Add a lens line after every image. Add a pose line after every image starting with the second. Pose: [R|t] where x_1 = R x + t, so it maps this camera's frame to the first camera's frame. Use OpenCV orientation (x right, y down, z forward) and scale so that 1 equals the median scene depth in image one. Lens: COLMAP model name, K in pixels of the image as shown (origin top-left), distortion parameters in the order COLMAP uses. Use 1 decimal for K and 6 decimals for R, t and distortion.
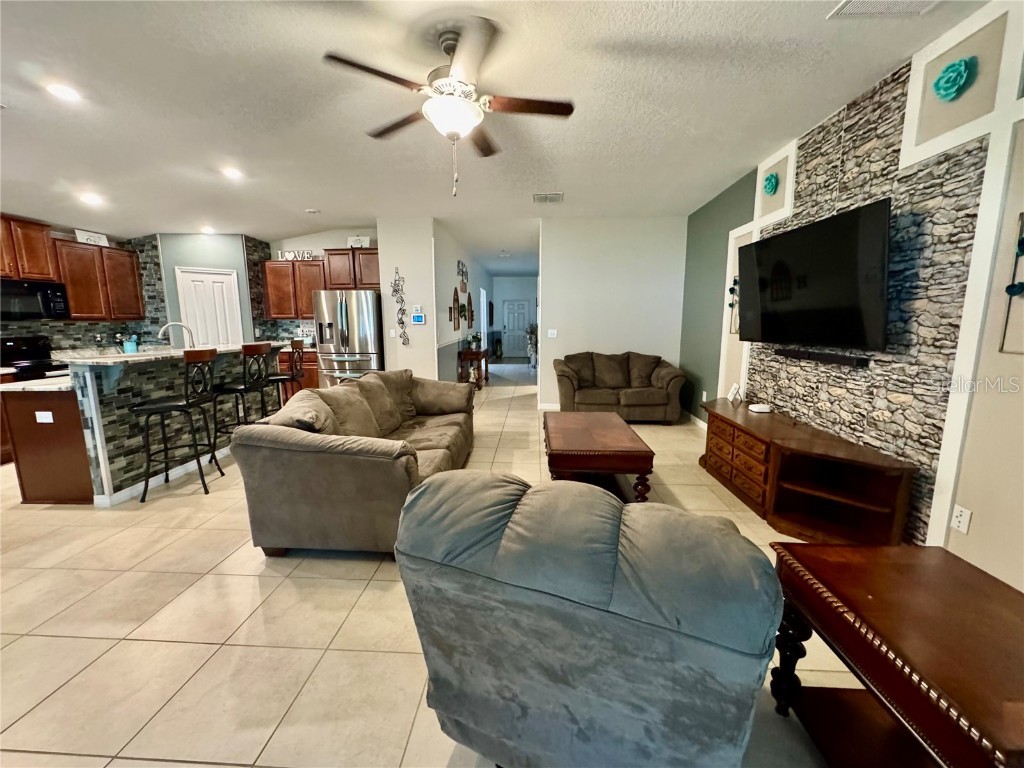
lens RADIAL K [[410.2, 0, 515.3], [0, 410.2, 382.1], [0, 0, 1]] dist [-0.002292, -0.000286]
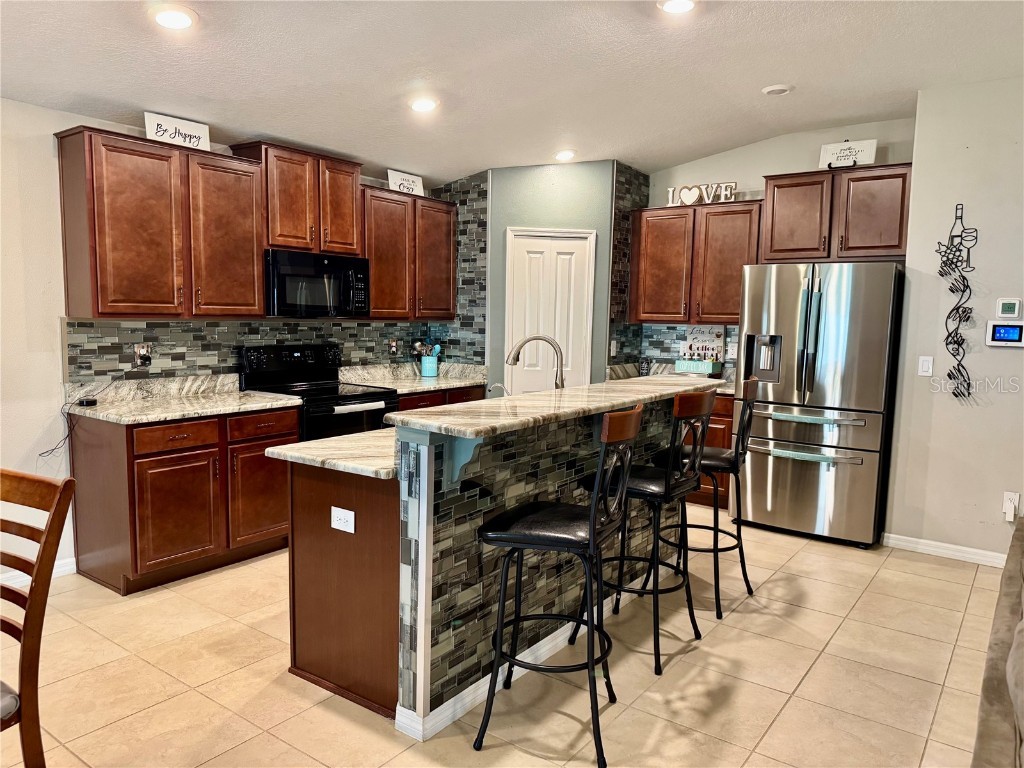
lens RADIAL K [[721.2, 0, 508.6], [0, 721.2, 390.4], [0, 0, 1]] dist [0.121012, -0.185139]
pose [[0.834110, 0.079752, -0.545802, -0.489560], [-0.106978, 0.994094, -0.018232, -0.075030], [0.541125, 0.073596, 0.837716, 0.337500]]
